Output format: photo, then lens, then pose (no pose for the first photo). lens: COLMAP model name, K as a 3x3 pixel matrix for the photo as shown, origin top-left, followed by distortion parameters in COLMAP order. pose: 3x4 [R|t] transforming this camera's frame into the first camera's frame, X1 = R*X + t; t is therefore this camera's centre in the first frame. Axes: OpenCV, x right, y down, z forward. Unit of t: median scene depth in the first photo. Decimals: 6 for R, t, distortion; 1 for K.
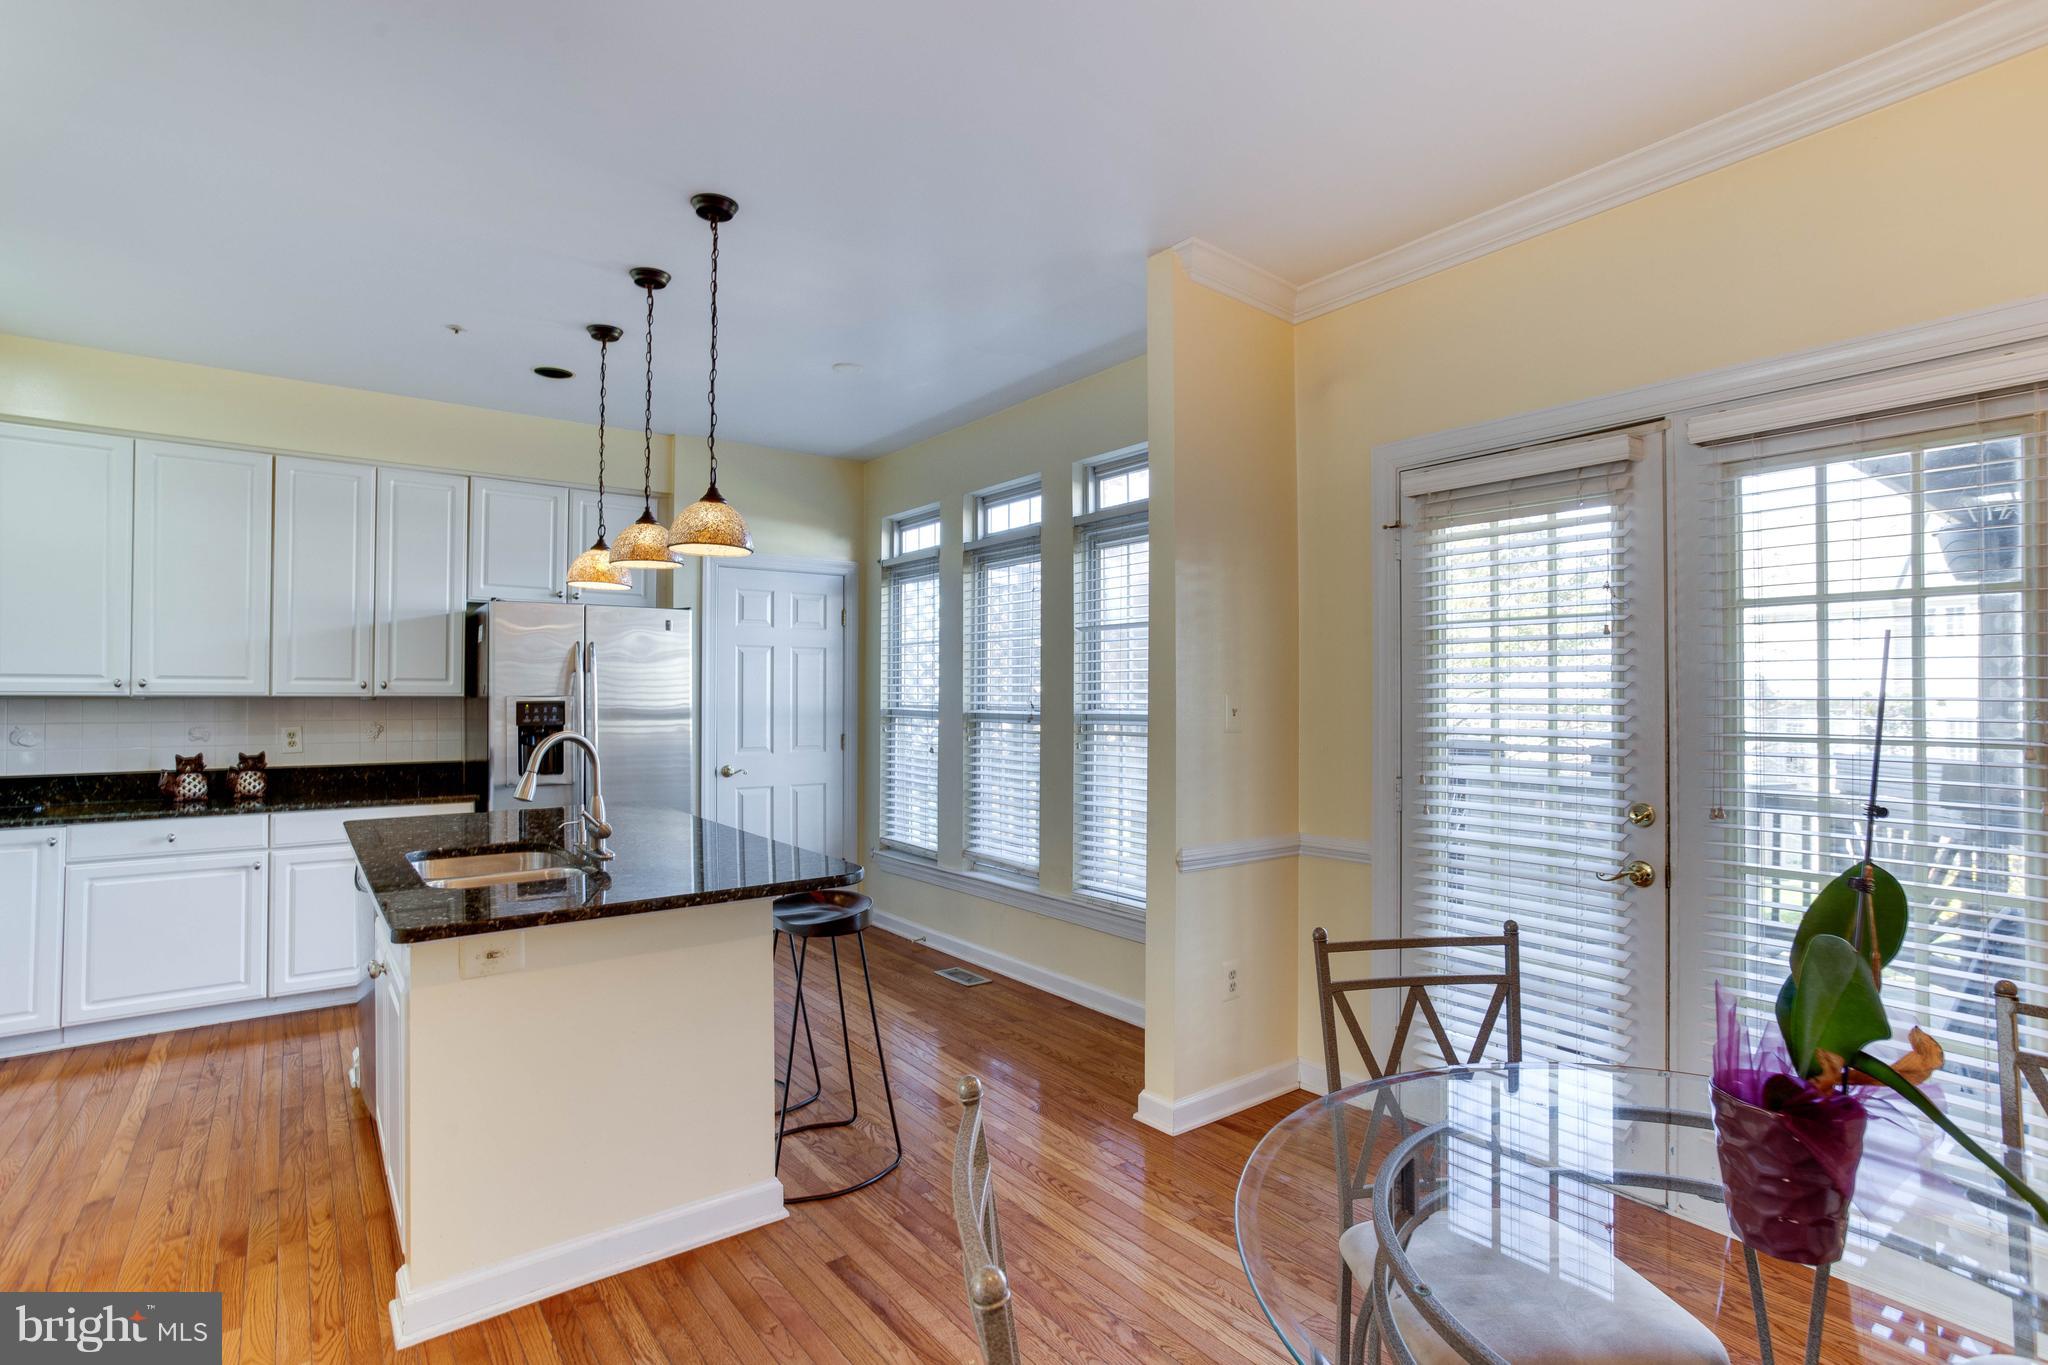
lens RADIAL K [[1008.1, 0, 1028.2], [0, 1008.1, 676.6], [0, 0, 1]] dist [-0.039681, 0.025515]
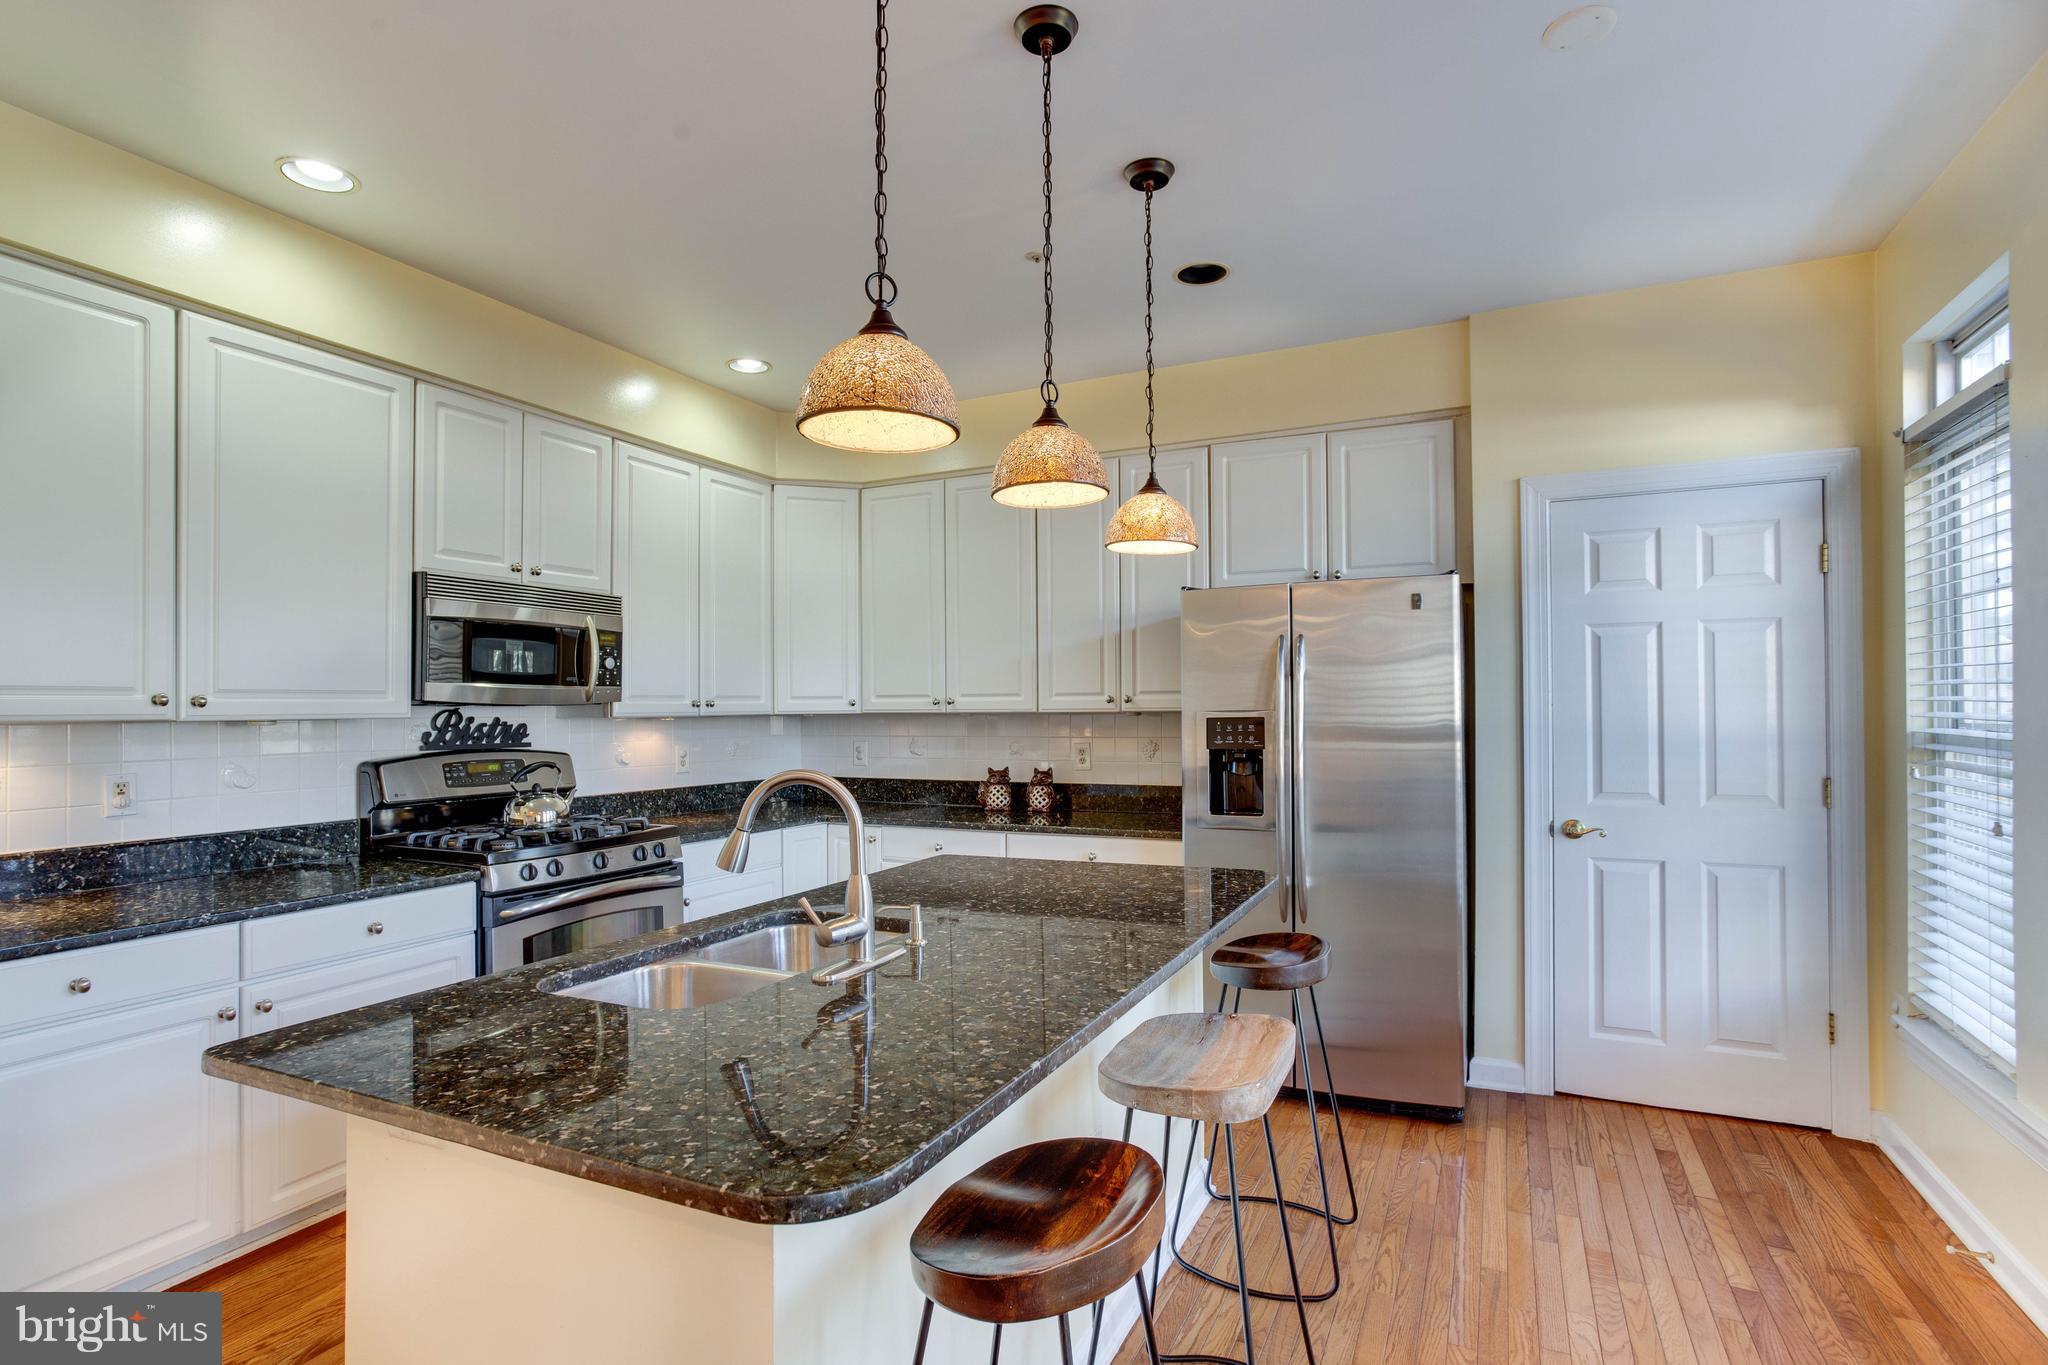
lens RADIAL K [[1008.1, 0, 1031.9], [0, 1008.1, 699.6], [0, 0, 1]] dist [-0.039681, 0.025515]
pose [[0.460018, -0.014619, -0.887789, 0.117984], [0.022840, 0.999728, -0.004628, 0.012028], [0.887616, -0.018149, 0.460227, 0.527950]]
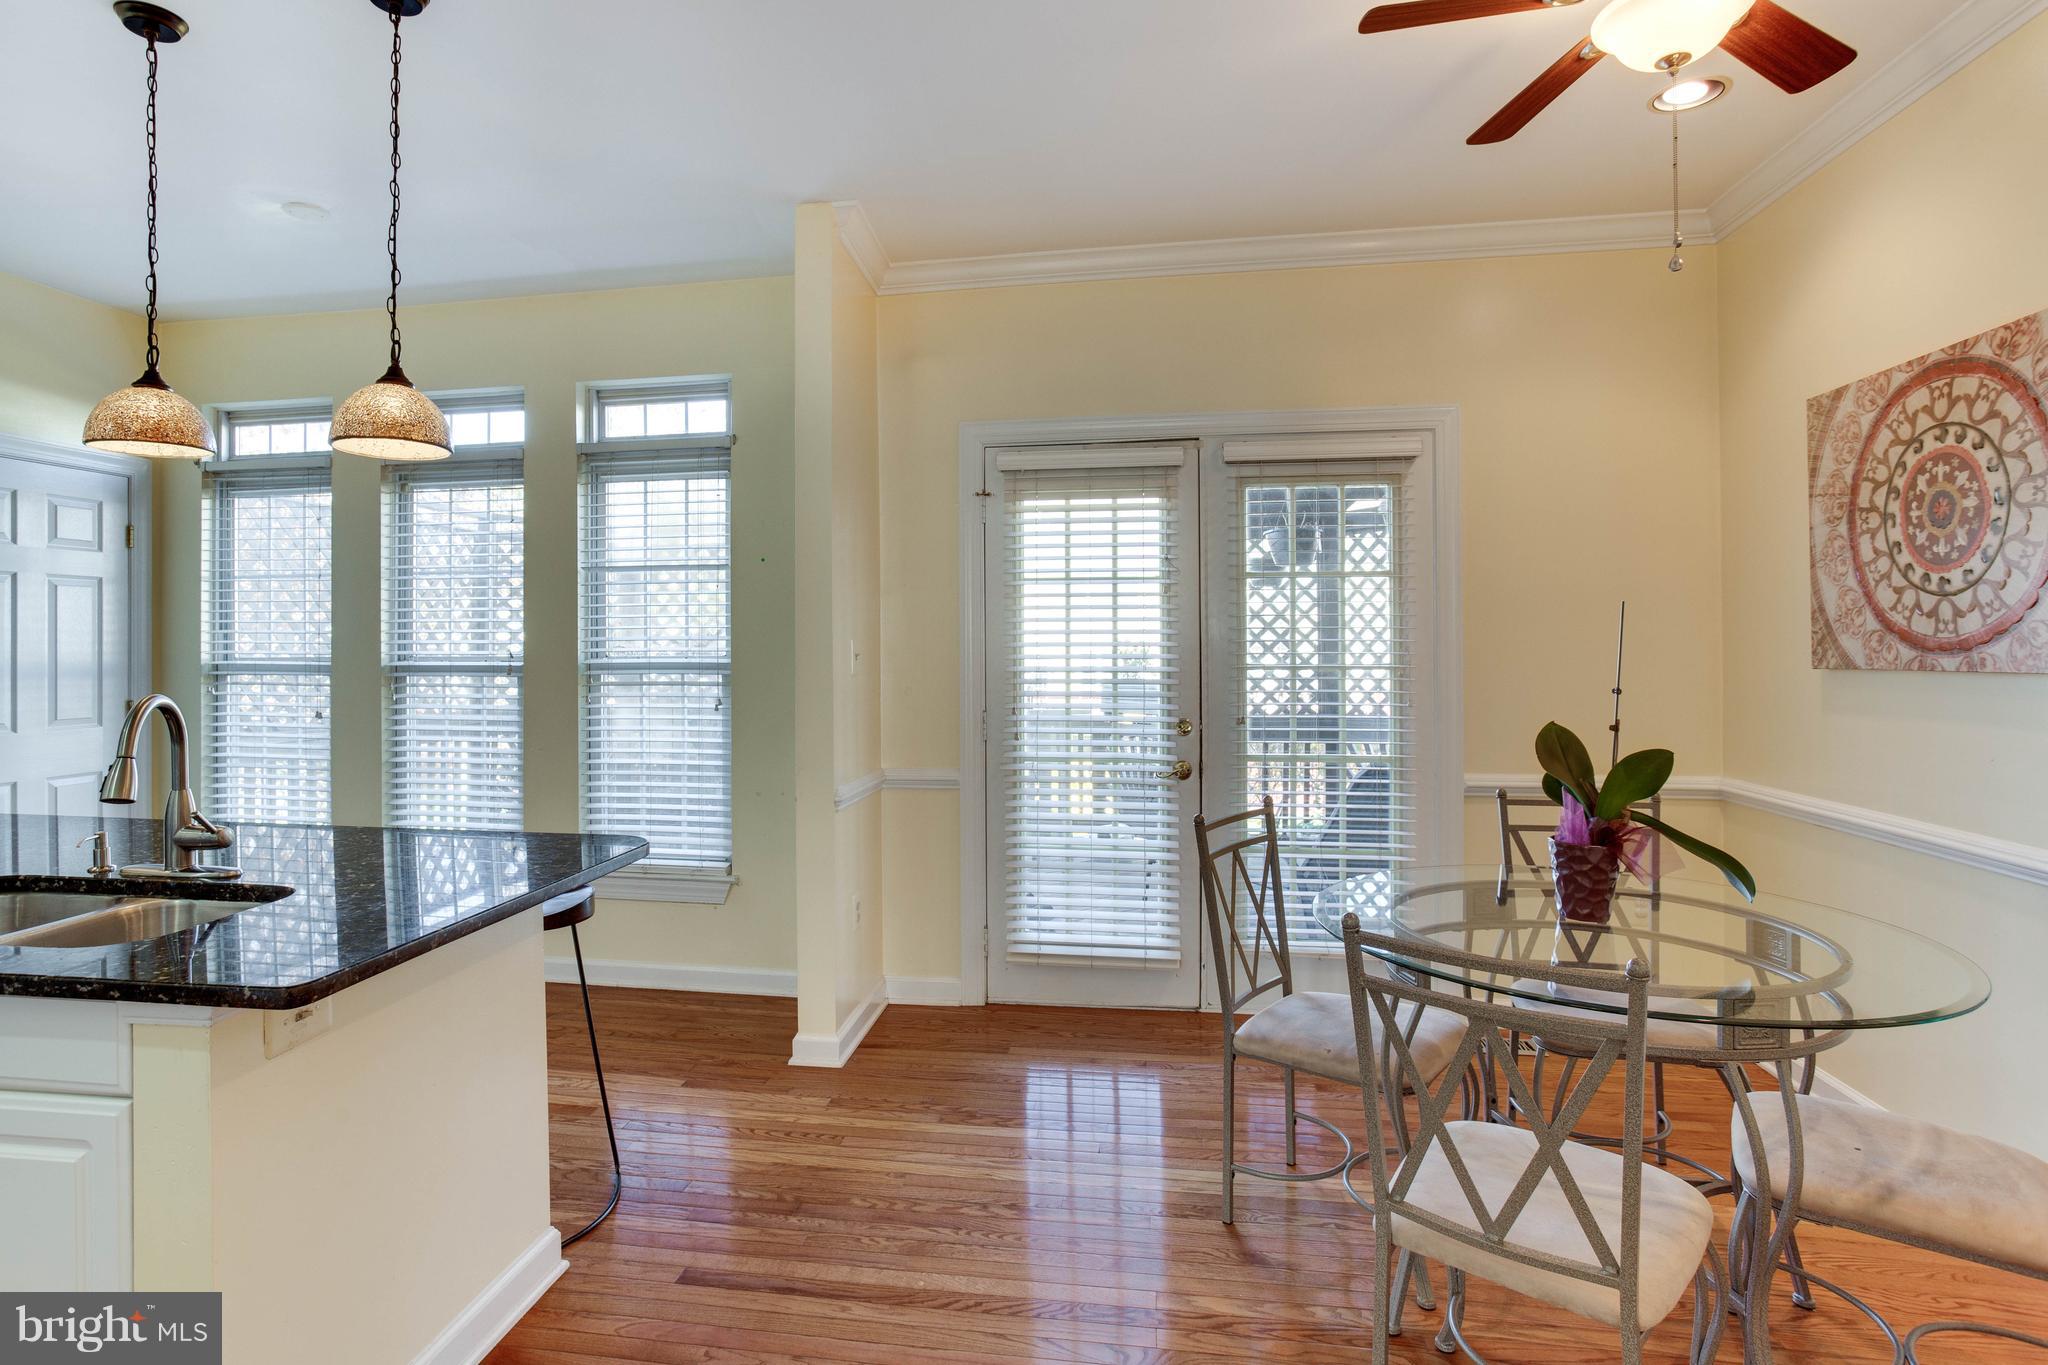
lens RADIAL K [[1061.2, 0, 977.5], [0, 1061.2, 638.4], [0, 0, 1]] dist [-0.037711, 0.014527]
pose [[0.726721, 0.000601, 0.686932, -0.338473], [-0.007417, 0.999948, 0.006972, 0.005473], [-0.686893, -0.010161, 0.726688, 0.078372]]
